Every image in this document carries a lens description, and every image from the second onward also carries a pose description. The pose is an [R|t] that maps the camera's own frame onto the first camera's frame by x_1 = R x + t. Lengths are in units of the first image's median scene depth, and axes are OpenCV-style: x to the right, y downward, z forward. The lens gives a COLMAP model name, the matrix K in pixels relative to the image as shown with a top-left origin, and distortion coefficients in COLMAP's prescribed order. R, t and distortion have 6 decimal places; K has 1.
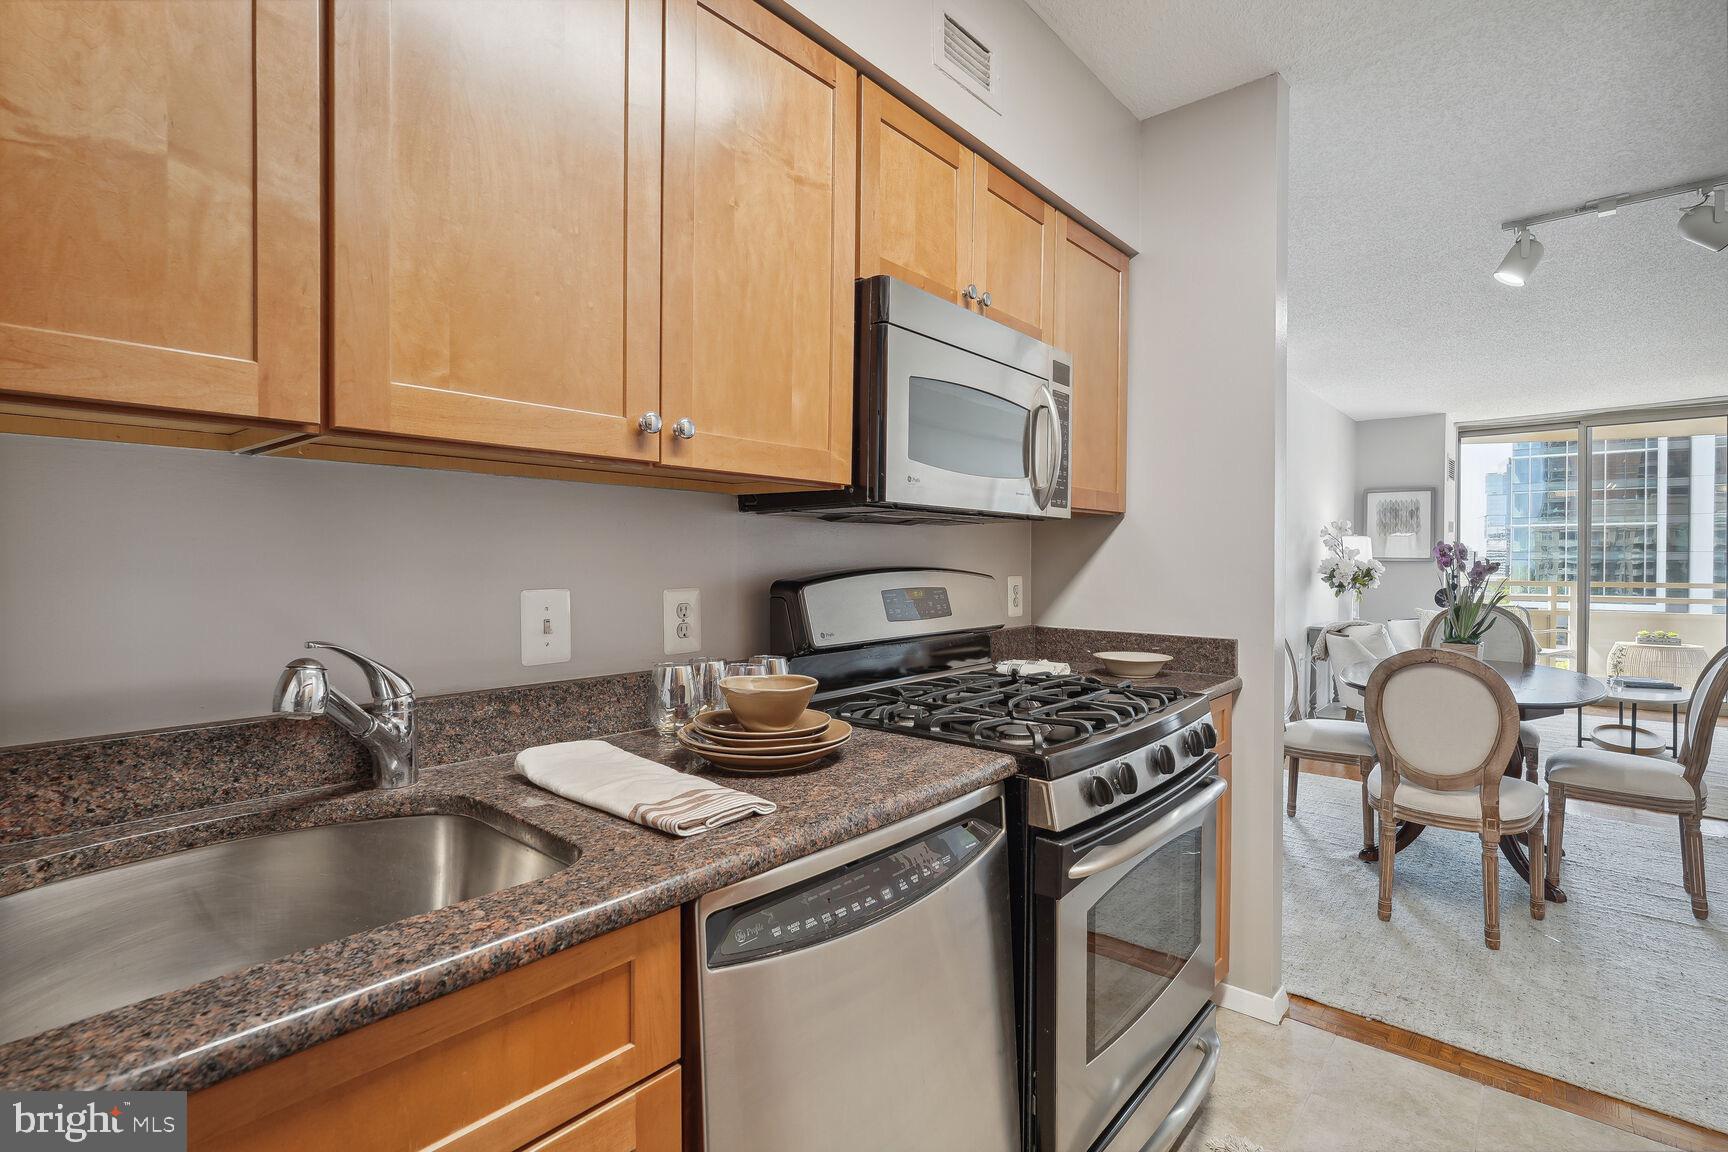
lens RADIAL K [[829.2, 0, 863.0], [0, 829.2, 570.7], [0, 0, 1]] dist [0.000052, 0.001263]
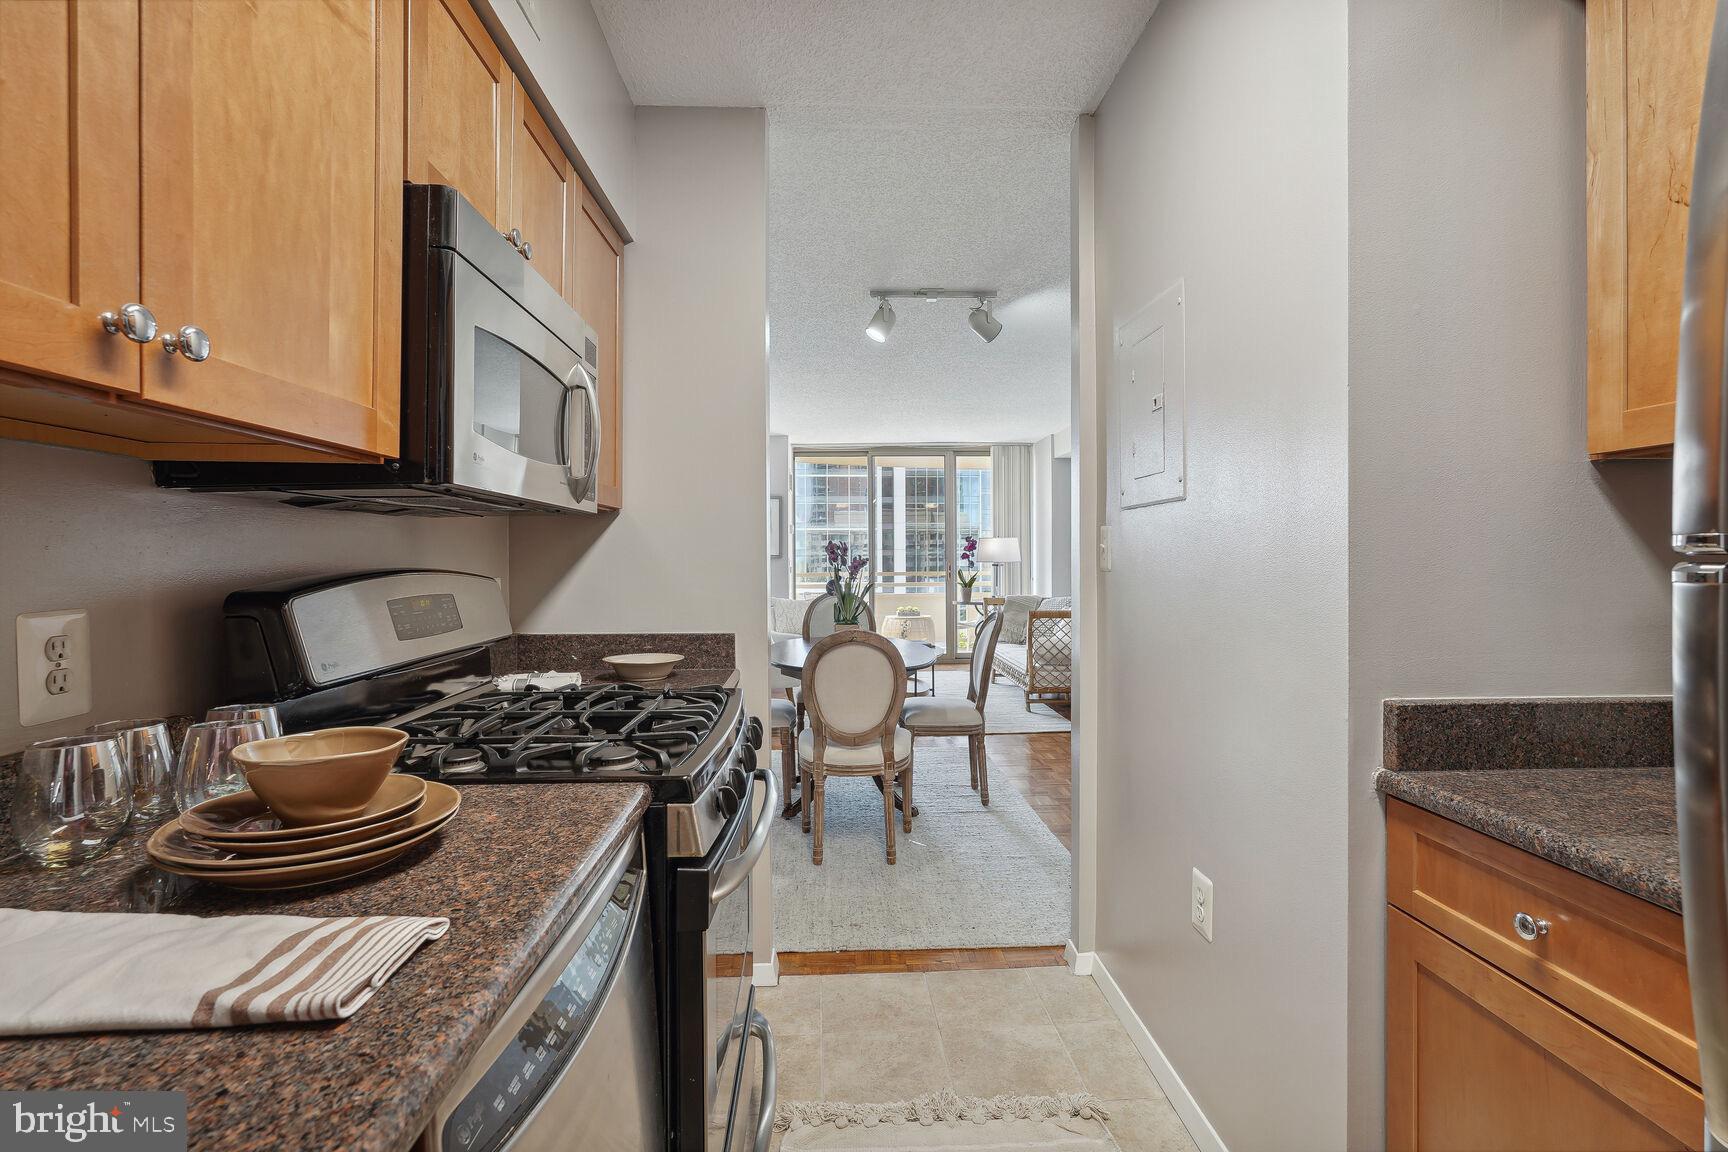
lens RADIAL K [[828.7, 0, 871.4], [0, 828.7, 565.6], [0, 0, 1]] dist [-0.020228, 0.015268]
pose [[0.725023, -0.013248, 0.688597, -0.151000], [0.016218, 0.999866, 0.002160, -0.002151], [-0.688534, 0.009602, 0.725141, 0.128193]]
